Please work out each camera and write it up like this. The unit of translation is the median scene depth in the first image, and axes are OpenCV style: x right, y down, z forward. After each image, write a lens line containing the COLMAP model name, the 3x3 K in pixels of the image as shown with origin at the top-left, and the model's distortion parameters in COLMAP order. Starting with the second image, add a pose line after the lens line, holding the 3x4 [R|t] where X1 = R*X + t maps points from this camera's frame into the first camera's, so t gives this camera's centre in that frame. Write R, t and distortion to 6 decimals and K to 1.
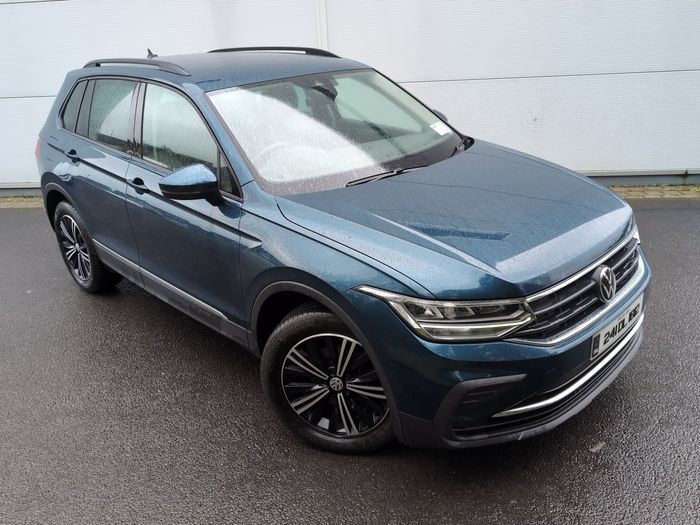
lens RADIAL K [[593.6, 0, 350.0], [0, 593.6, 262.5], [0, 0, 1]] dist [0.006411, 0.002143]
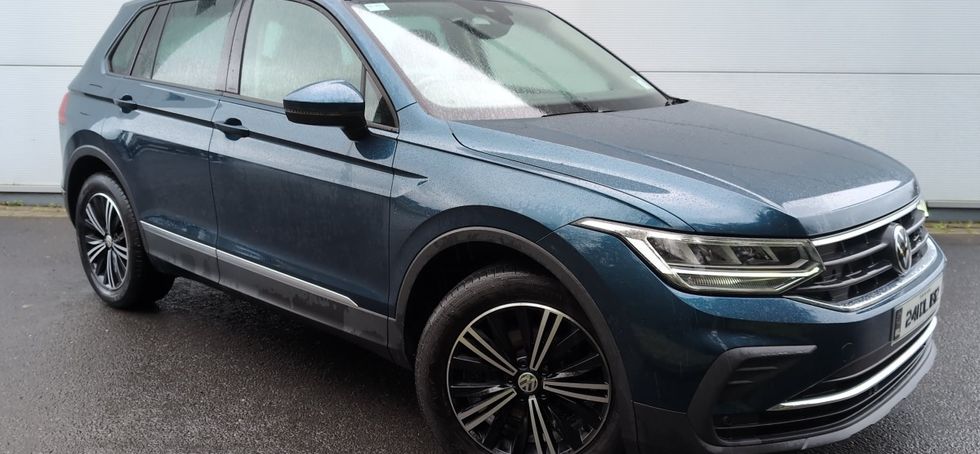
lens RADIAL K [[829.0, 0, 490.0], [0, 829.0, 227.0], [0, 0, 1]] dist [0.013395, -0.000456]
pose [[0.996703, 0.043946, 0.068202, -0.137910], [-0.031173, 0.983508, -0.178157, 0.195601], [-0.074906, 0.175443, 0.981636, 0.020801]]
